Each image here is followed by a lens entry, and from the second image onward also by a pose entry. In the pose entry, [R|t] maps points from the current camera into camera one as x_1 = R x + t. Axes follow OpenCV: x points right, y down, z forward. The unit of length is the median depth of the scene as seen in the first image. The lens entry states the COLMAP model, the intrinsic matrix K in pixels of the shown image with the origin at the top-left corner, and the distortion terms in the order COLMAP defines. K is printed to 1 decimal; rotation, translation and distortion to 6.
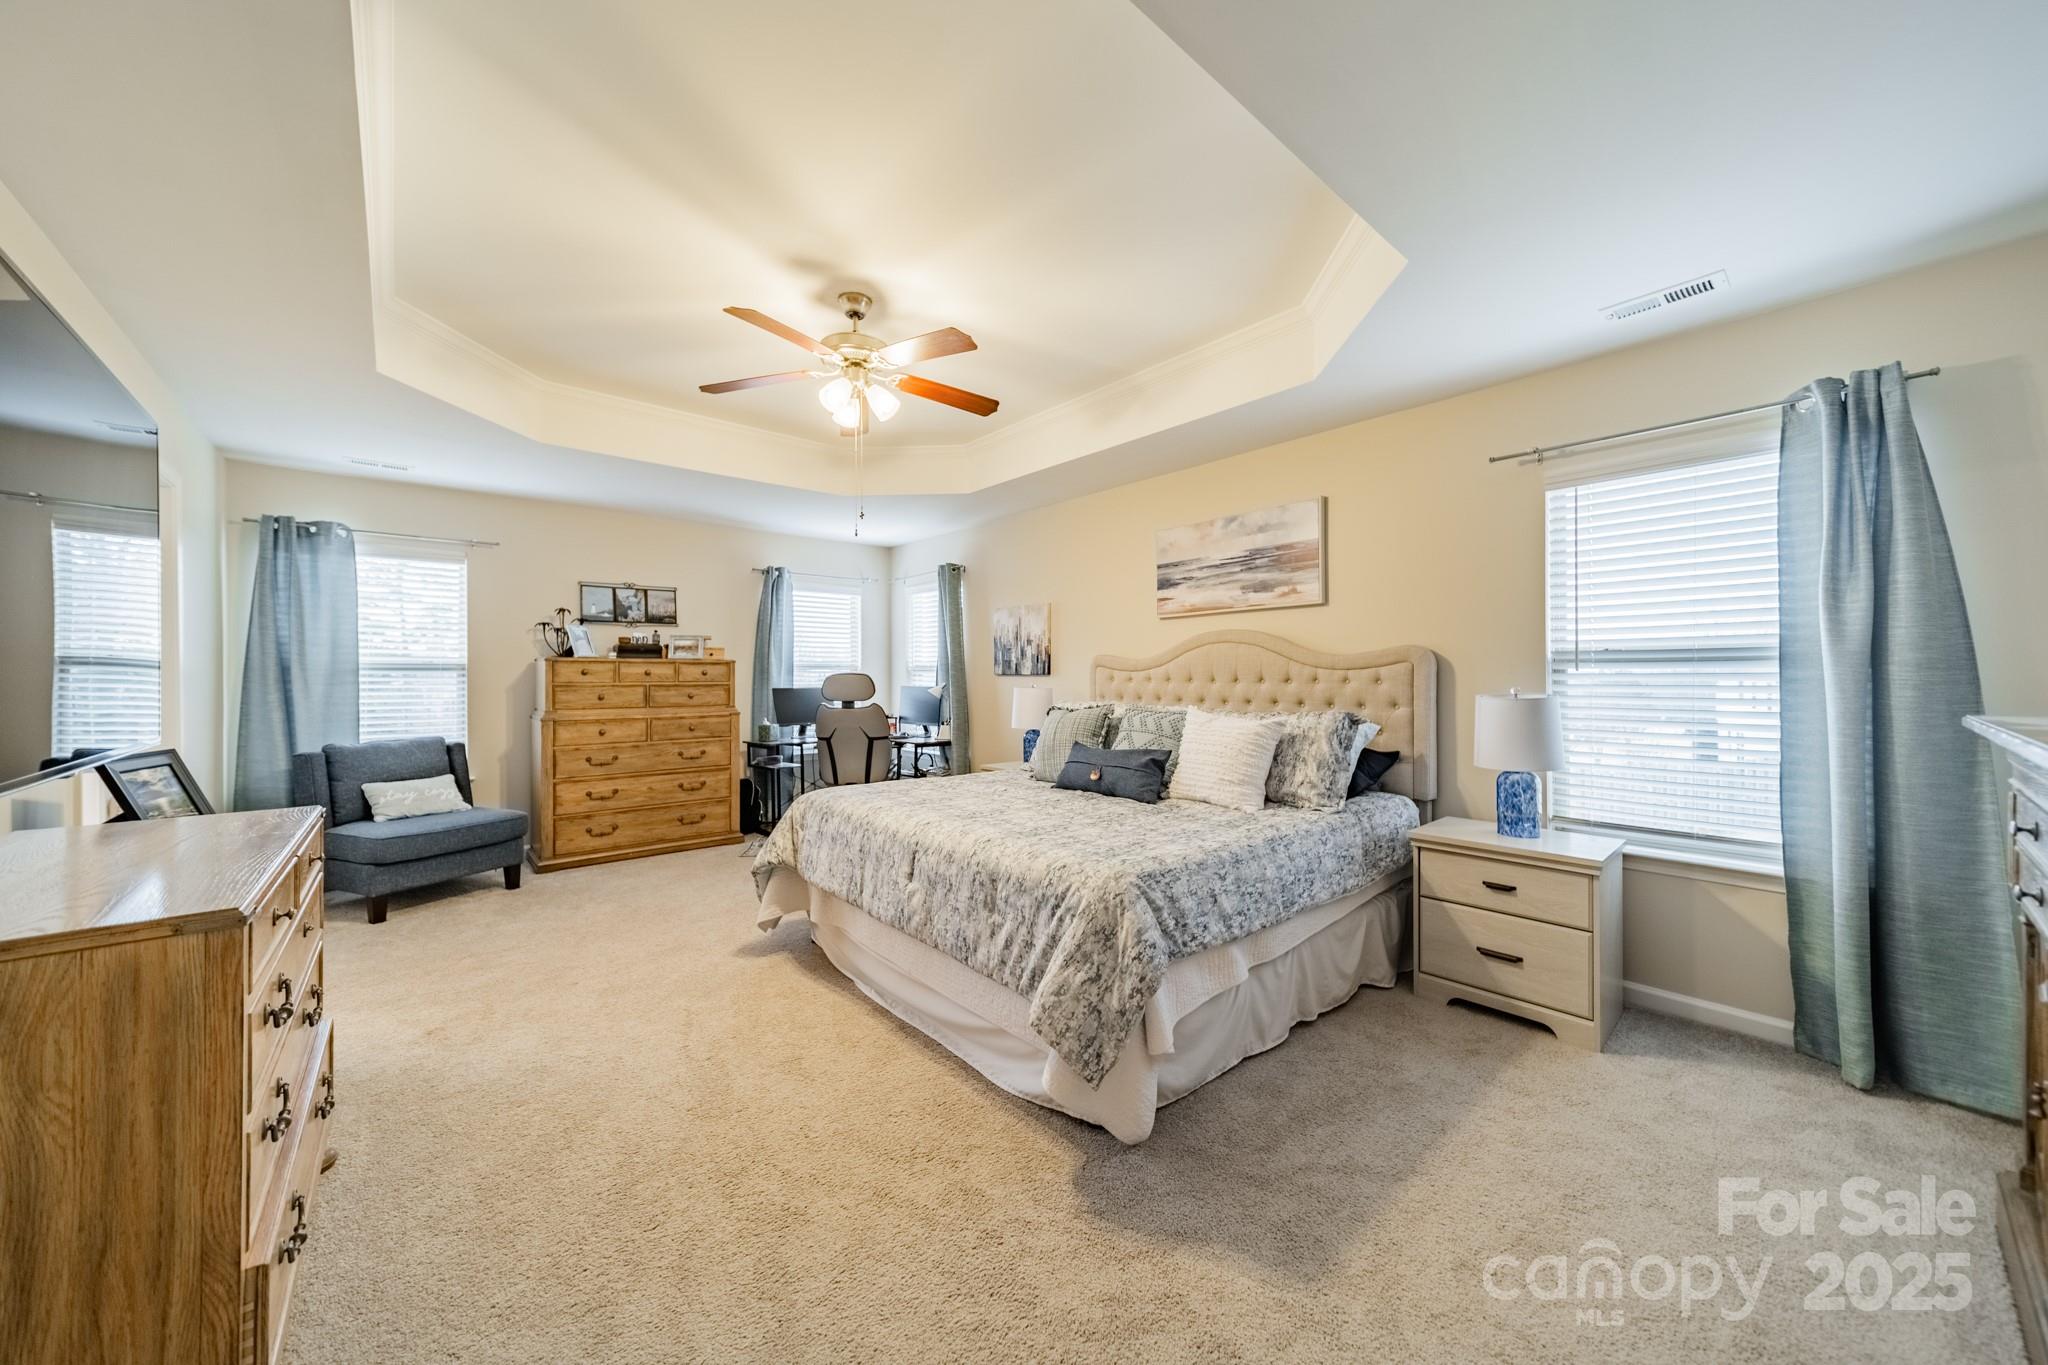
lens RADIAL K [[722.3, 0, 1030.5], [0, 722.3, 679.6], [0, 0, 1]] dist [0.008372, -0.000011]
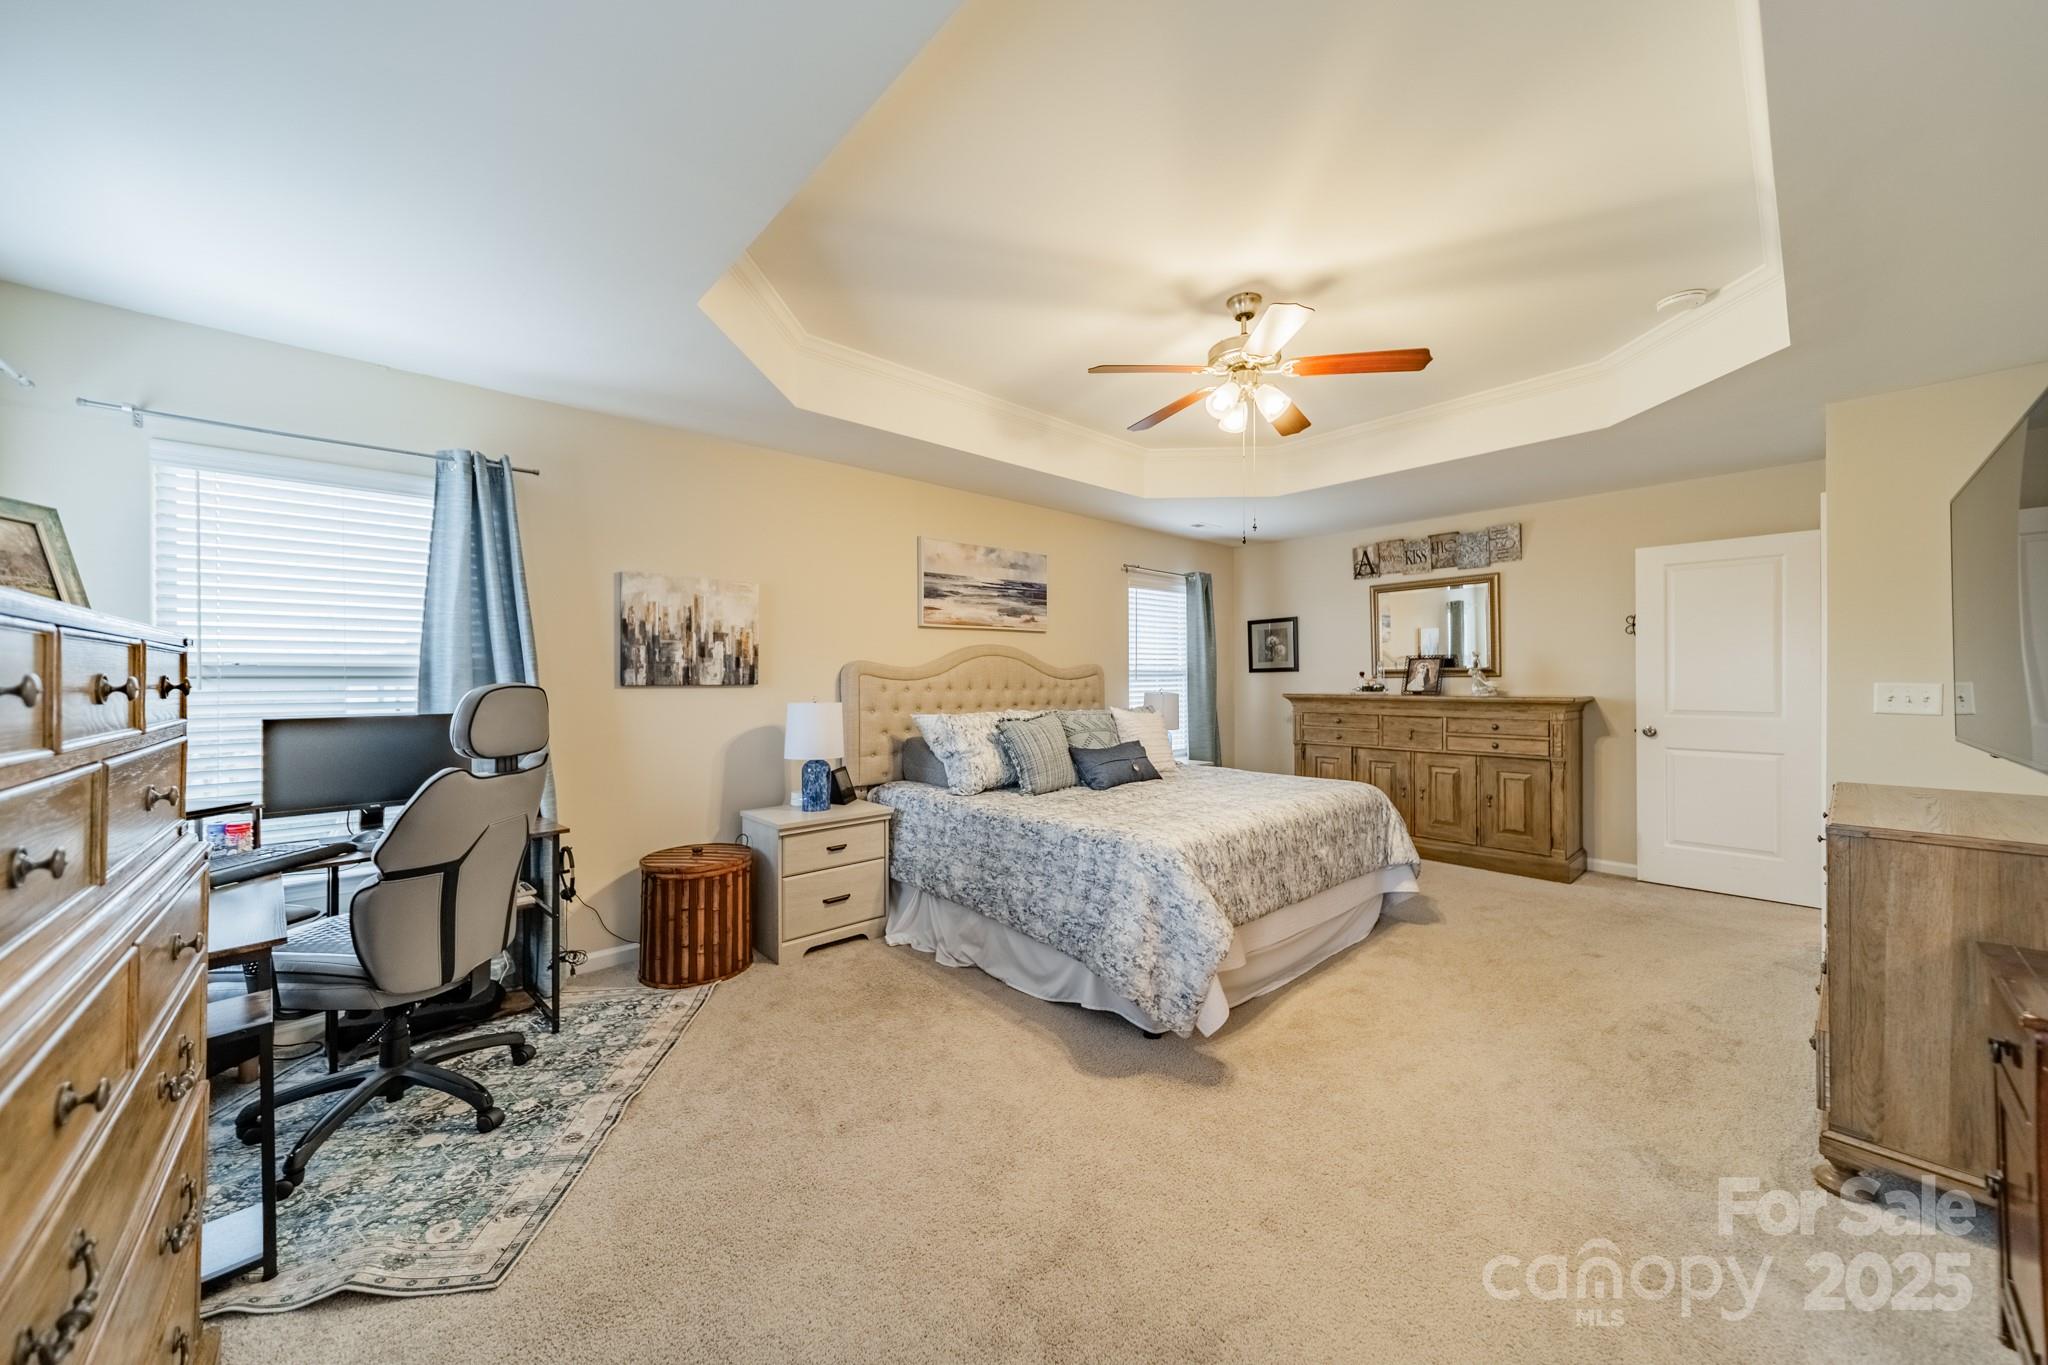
lens RADIAL K [[714.6, 0, 1031.8], [0, 714.6, 680.8], [0, 0, 1]] dist [0.007935, -0.000120]
pose [[-0.026897, 0.008011, 0.999606, -0.807532], [0.017132, 0.999825, -0.007551, -0.000812], [-0.999491, 0.016922, -0.027030, 0.891210]]
